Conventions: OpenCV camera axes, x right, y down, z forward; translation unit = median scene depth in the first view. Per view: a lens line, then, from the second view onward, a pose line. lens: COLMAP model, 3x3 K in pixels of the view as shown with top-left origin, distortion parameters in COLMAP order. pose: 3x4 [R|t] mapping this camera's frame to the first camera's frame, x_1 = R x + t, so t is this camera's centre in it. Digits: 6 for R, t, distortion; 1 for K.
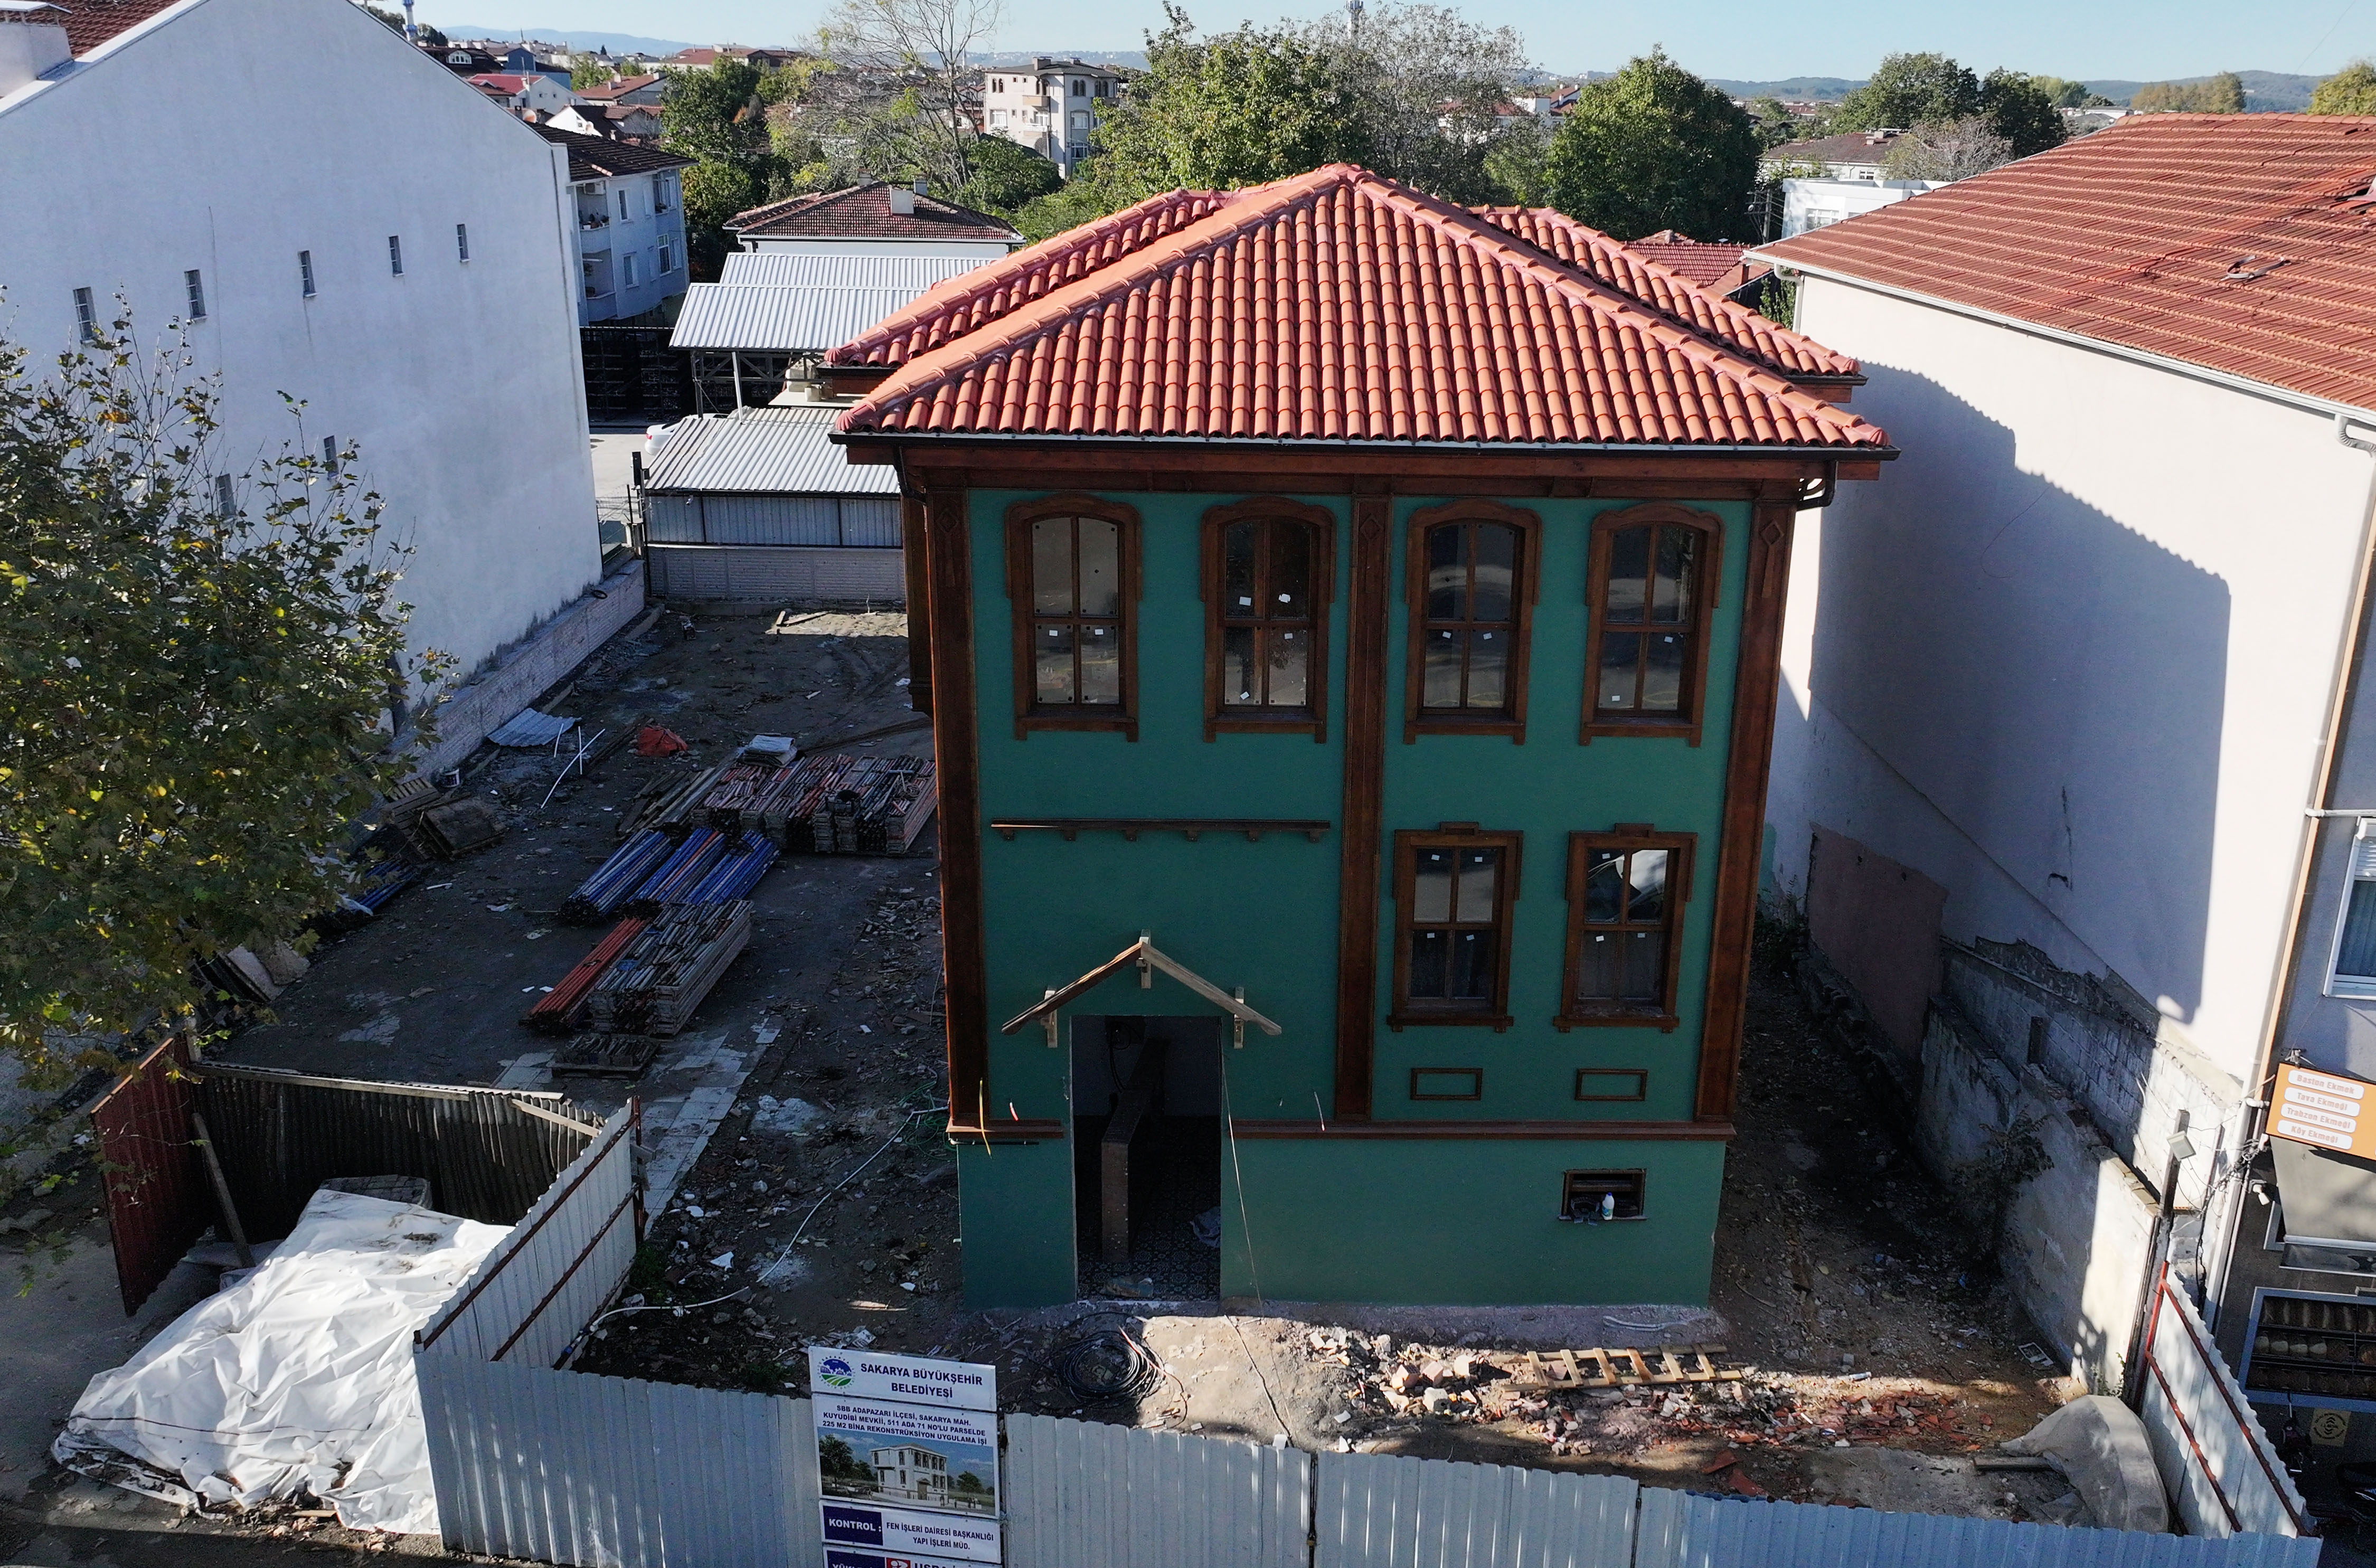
lens RADIAL K [[1955.6, 0, 1336.5], [0, 1955.6, 782.7], [0, 0, 1]] dist [-0.011940, 0.021517]
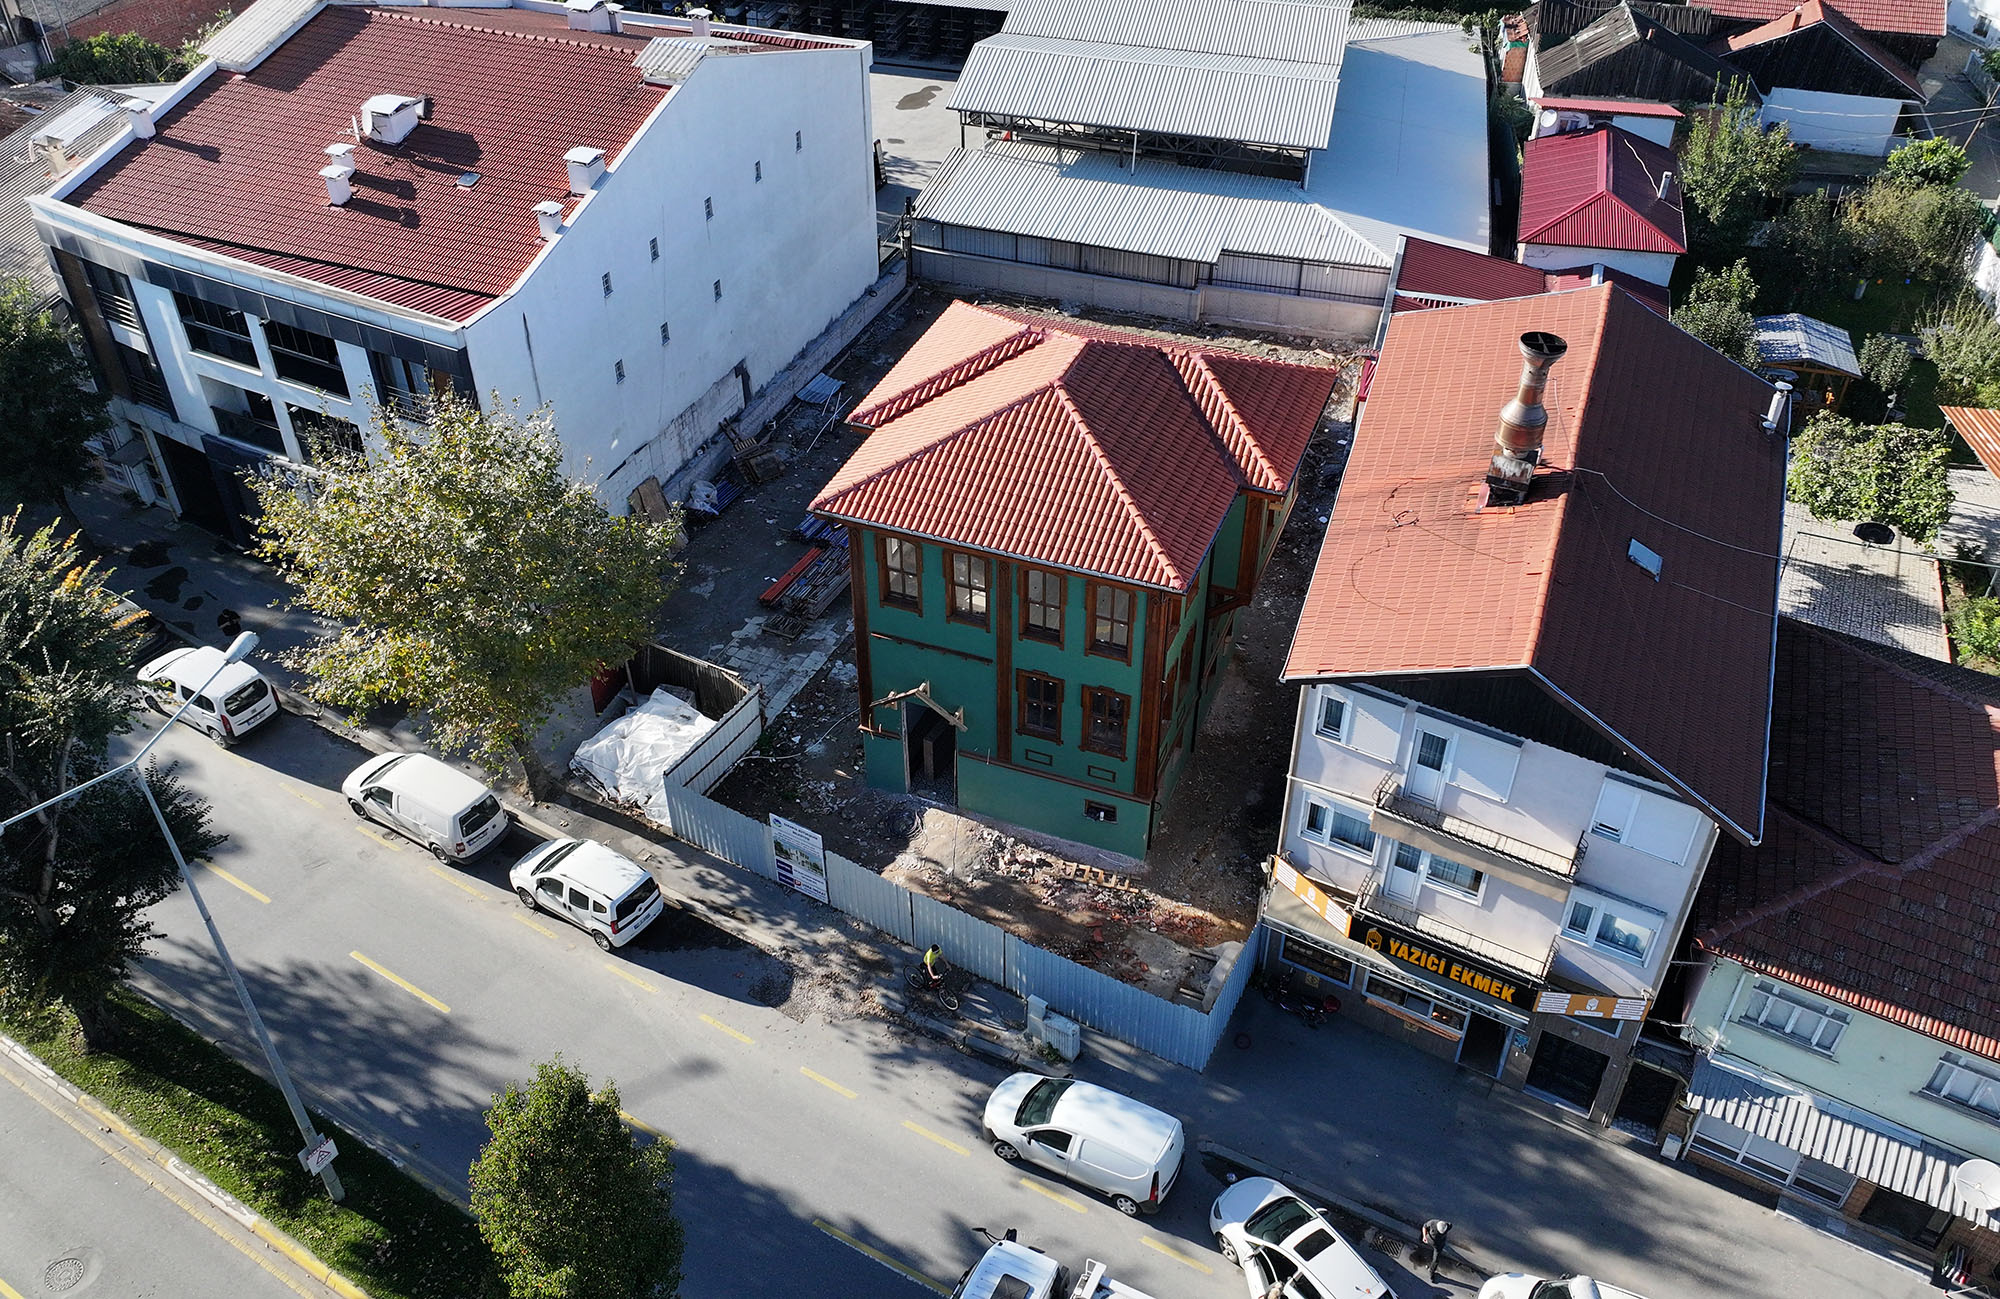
lens RADIAL K [[1613.6, 0, 1024.2], [0, 1613.6, 638.7], [0, 0, 1]] dist [0.010532, -0.003096]
pose [[0.920150, 0.224768, -0.320629, 0.642025], [-0.113743, 0.936960, 0.330406, -0.643725], [0.374681, -0.267554, 0.887710, -0.772368]]
